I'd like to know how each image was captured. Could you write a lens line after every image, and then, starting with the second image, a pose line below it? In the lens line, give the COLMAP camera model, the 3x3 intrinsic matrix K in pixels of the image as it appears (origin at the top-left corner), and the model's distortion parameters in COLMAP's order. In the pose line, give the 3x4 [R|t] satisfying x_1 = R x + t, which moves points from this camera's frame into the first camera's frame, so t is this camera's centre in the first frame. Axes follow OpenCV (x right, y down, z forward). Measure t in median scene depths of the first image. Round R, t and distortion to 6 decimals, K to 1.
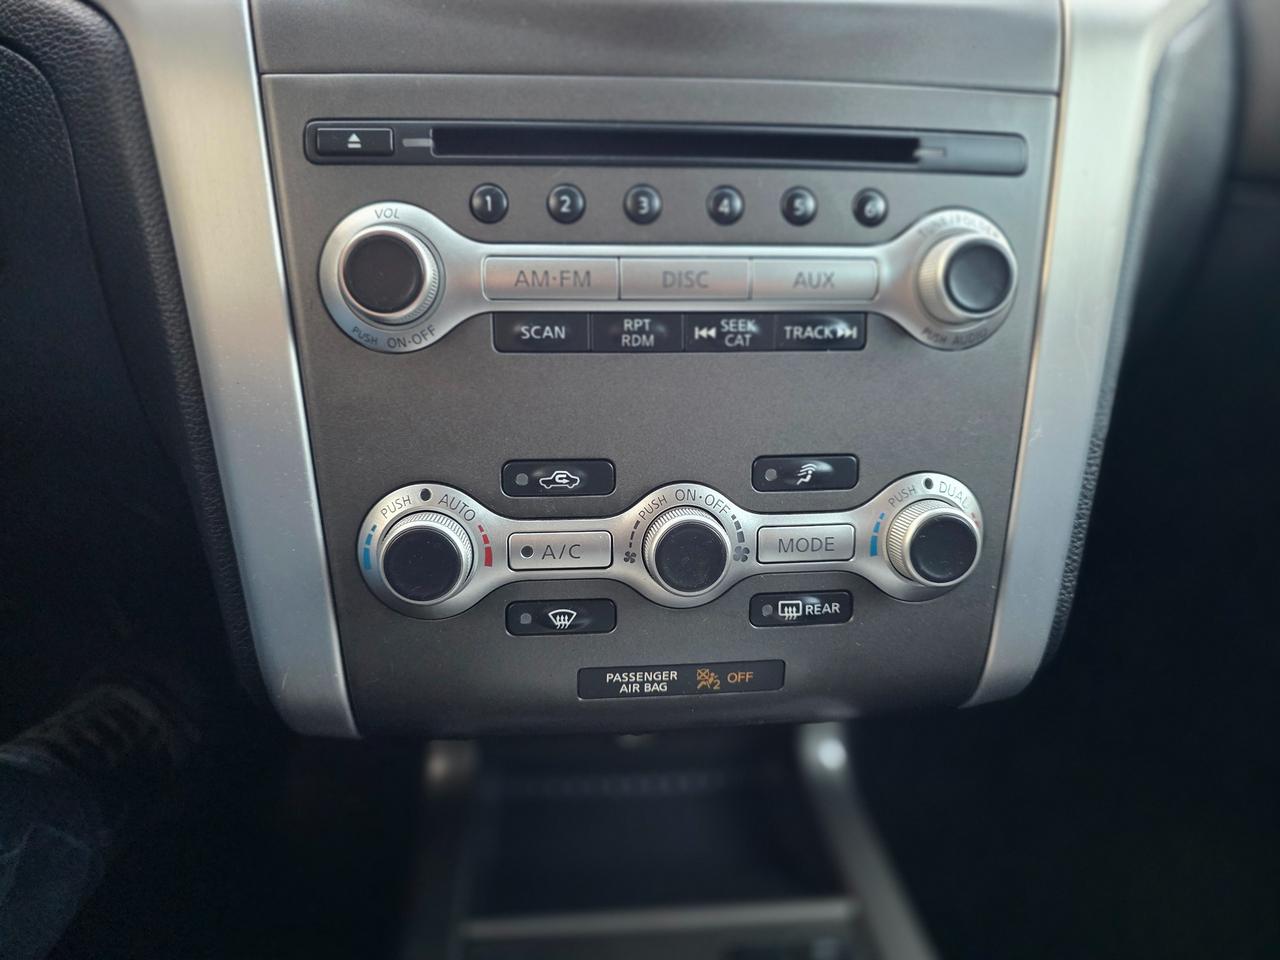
lens RADIAL K [[908.1, 0, 645.2], [0, 908.1, 485.4], [0, 0, 1]] dist [0.028557, -0.023494]
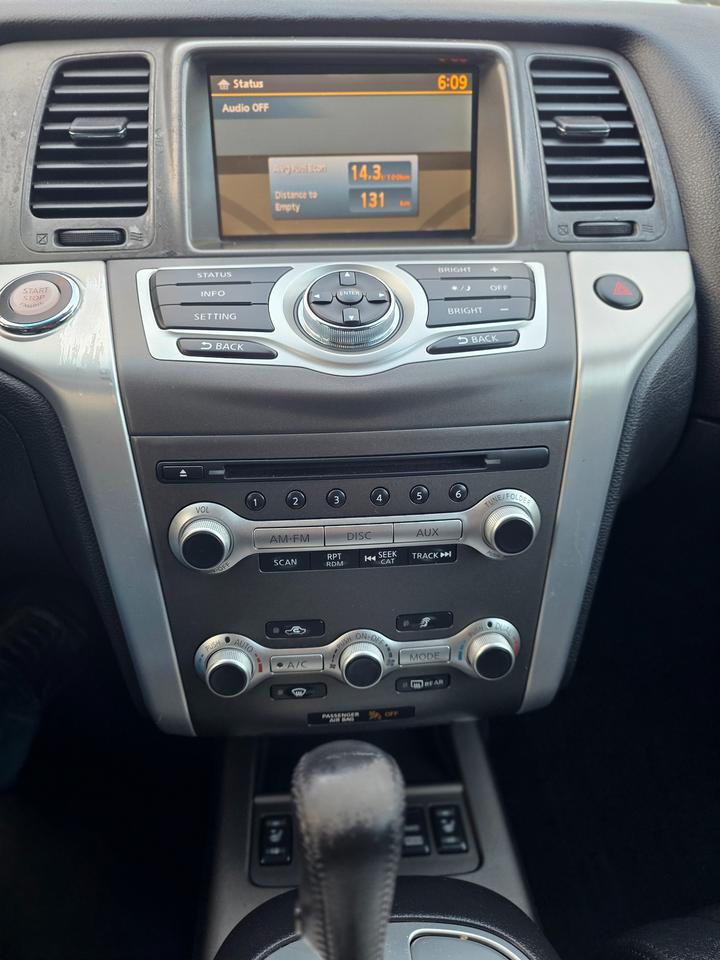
lens RADIAL K [[681.1, 0, 360.0], [0, 681.1, 489.9], [0, 0, 1]] dist [0.028557, -0.023494]
pose [[0.999609, -0.000466, -0.027955, 0.081701], [0.005567, 0.983154, 0.182693, -0.550318], [0.027399, -0.182777, 0.982773, -0.361806]]
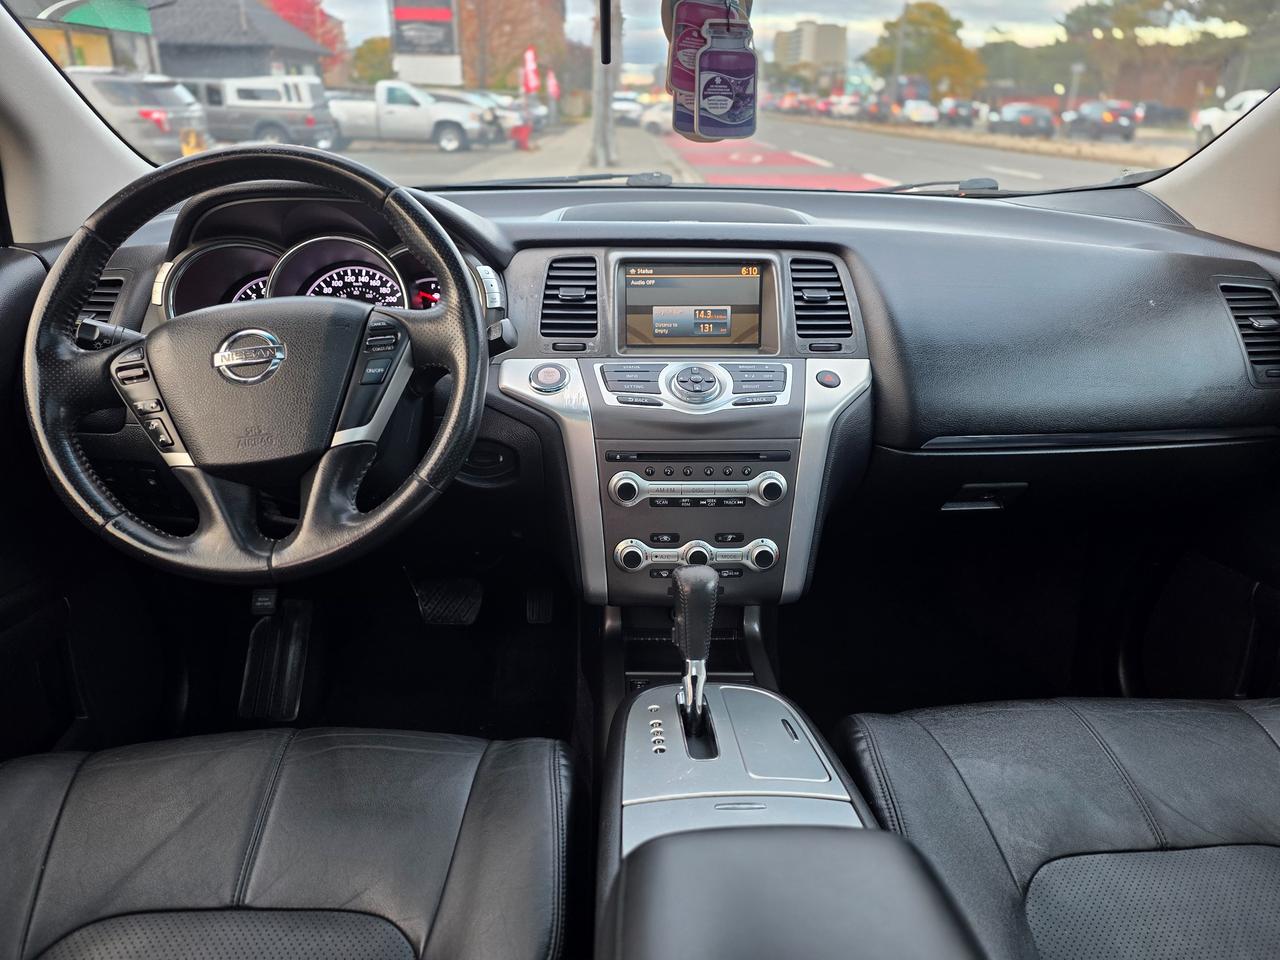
lens RADIAL K [[908.1, 0, 635.9], [0, 908.1, 499.5], [0, 0, 1]] dist [0.028557, -0.023494]
pose [[0.998329, 0.025360, -0.051929, -0.019267], [-0.021989, 0.997676, 0.064493, -0.413002], [0.053444, -0.063243, 0.996566, -2.822242]]
